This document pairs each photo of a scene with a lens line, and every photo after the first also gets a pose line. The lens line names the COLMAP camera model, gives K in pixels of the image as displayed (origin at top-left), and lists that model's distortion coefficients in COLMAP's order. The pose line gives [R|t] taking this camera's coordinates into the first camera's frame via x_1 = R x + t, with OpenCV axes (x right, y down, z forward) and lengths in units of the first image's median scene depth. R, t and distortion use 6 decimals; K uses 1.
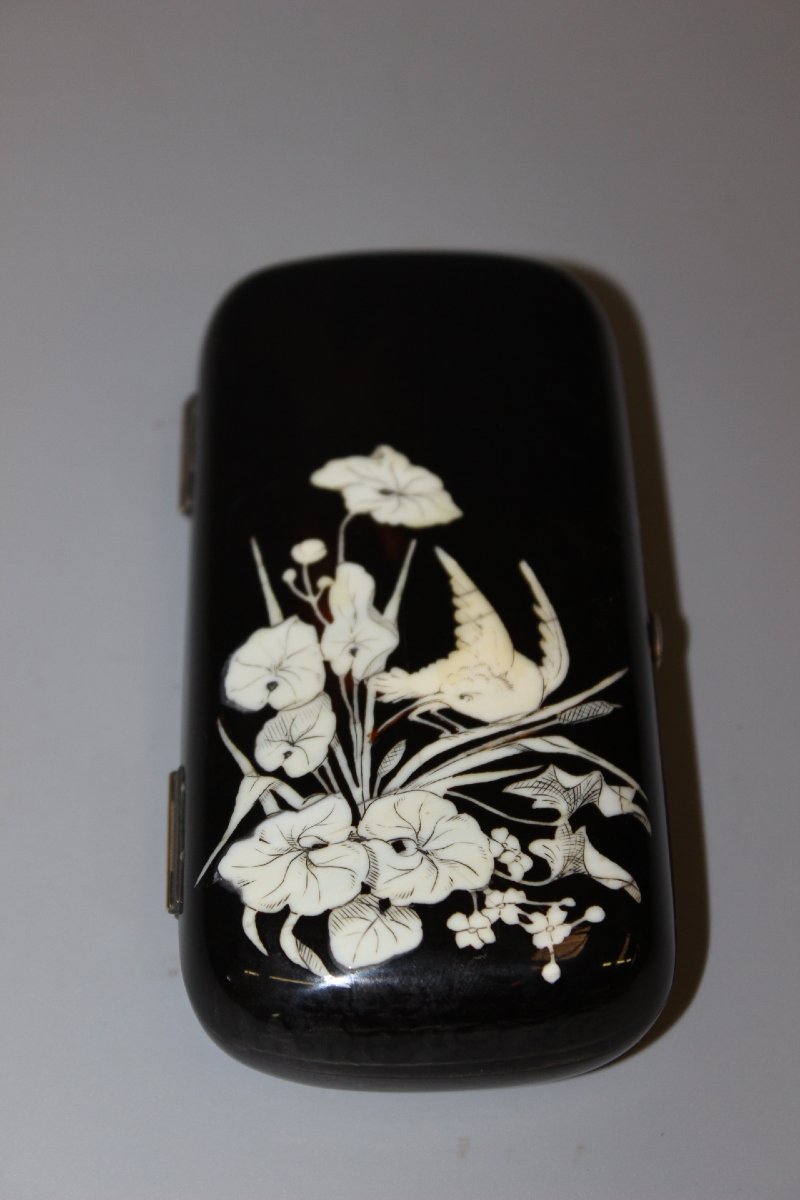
lens RADIAL K [[2761.2, 0, 397.9], [0, 2761.2, 607.8], [0, 0, 1]] dist [0.083297, 0.000000]
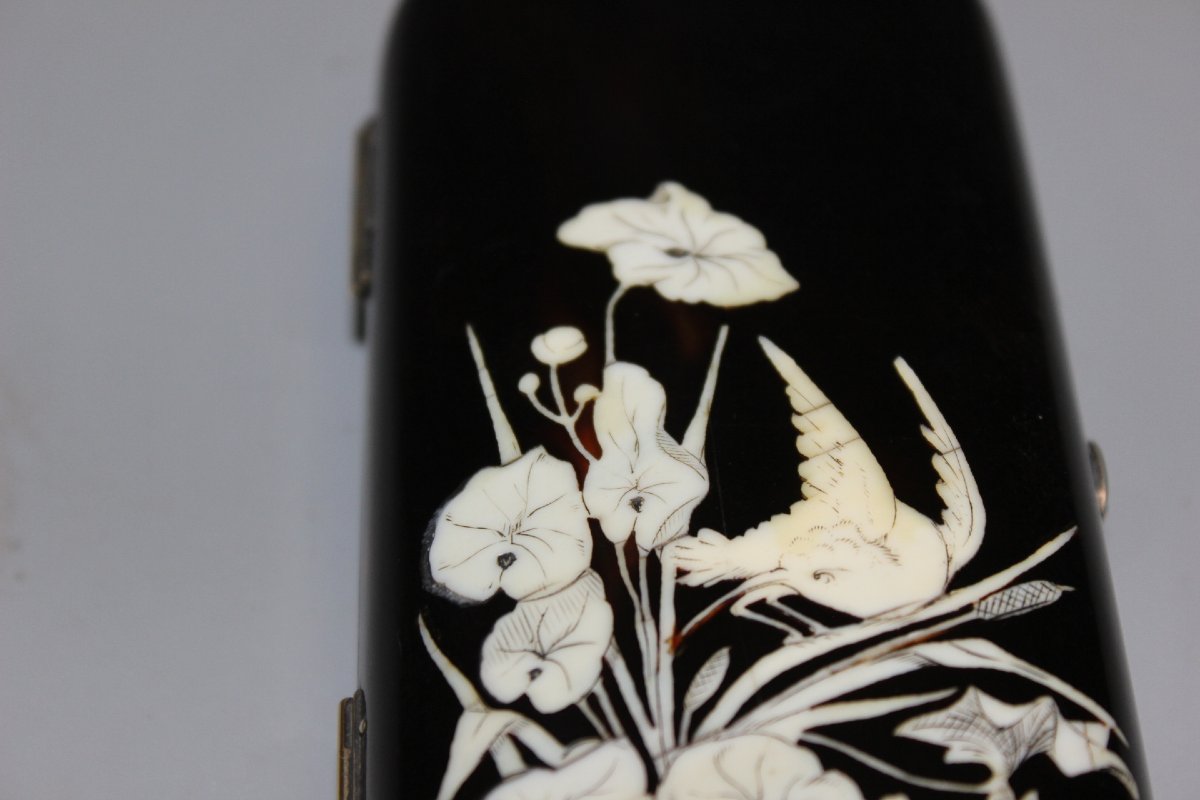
lens RADIAL K [[2761.2, 0, 597.3], [0, 2761.2, 392.0], [0, 0, 1]] dist [0.083297, 0.000000]
pose [[0.999859, -0.007899, 0.014808, -0.034714], [0.008247, 0.999687, -0.023604, 0.005566], [-0.014617, 0.023723, 0.999612, 0.389492]]
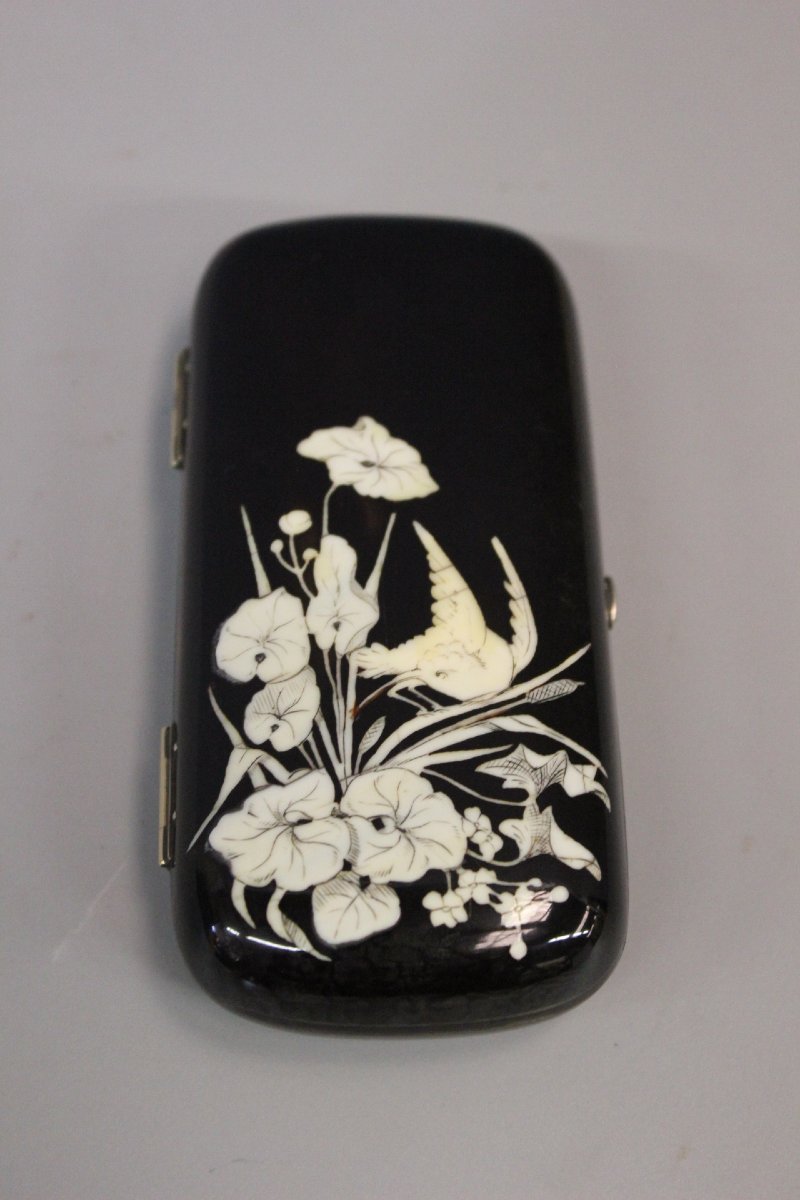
lens RADIAL K [[2119.5, 0, 406.4], [0, 2119.5, 601.4], [0, 0, 1]] dist [-0.046848, 0.000000]
pose [[0.998863, 0.020706, 0.042933, -0.025171], [-0.026268, 0.990725, 0.133322, -0.106297], [-0.039774, -0.134298, 0.990142, 0.191096]]
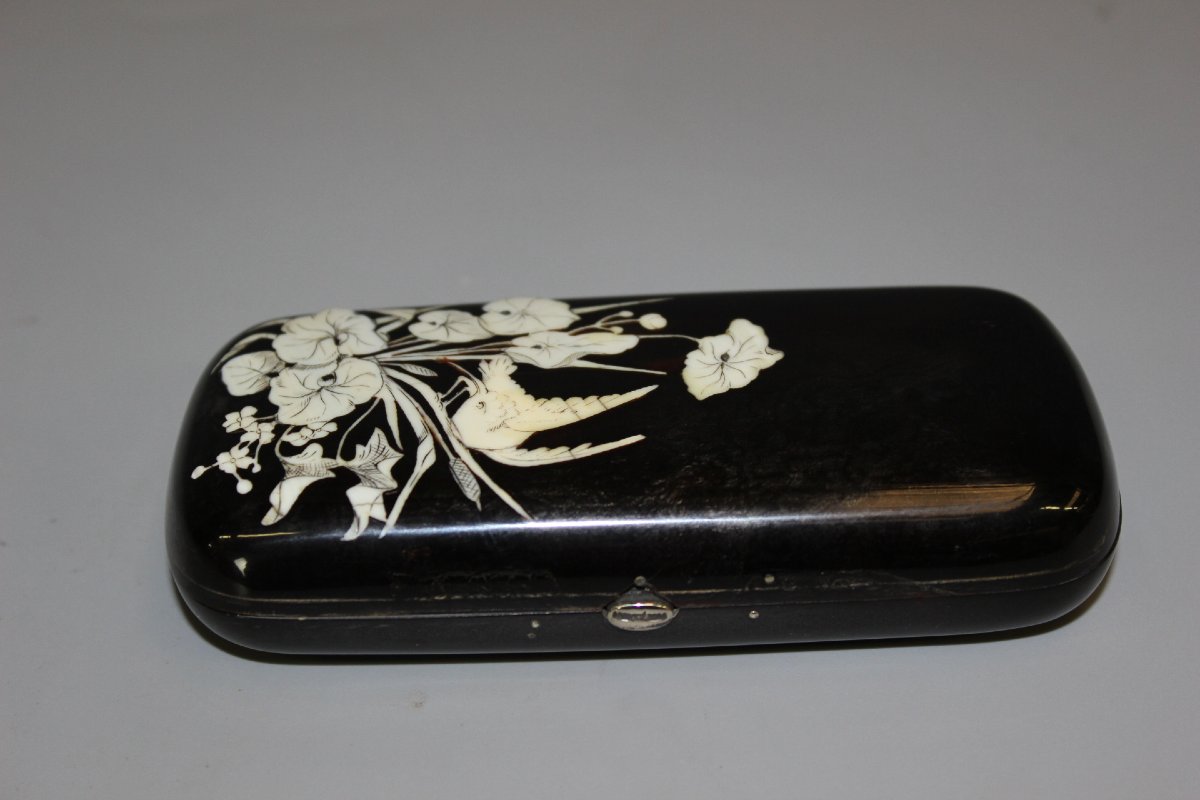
lens RADIAL K [[2275.1, 0, 609.6], [0, 2275.1, 364.3], [0, 0, 1]] dist [0.013817, 0.000000]
pose [[0.015223, 0.583252, -0.812149, 0.757683], [-0.770765, 0.524253, 0.362050, -0.346231], [0.636938, 0.620464, 0.457531, 0.615398]]
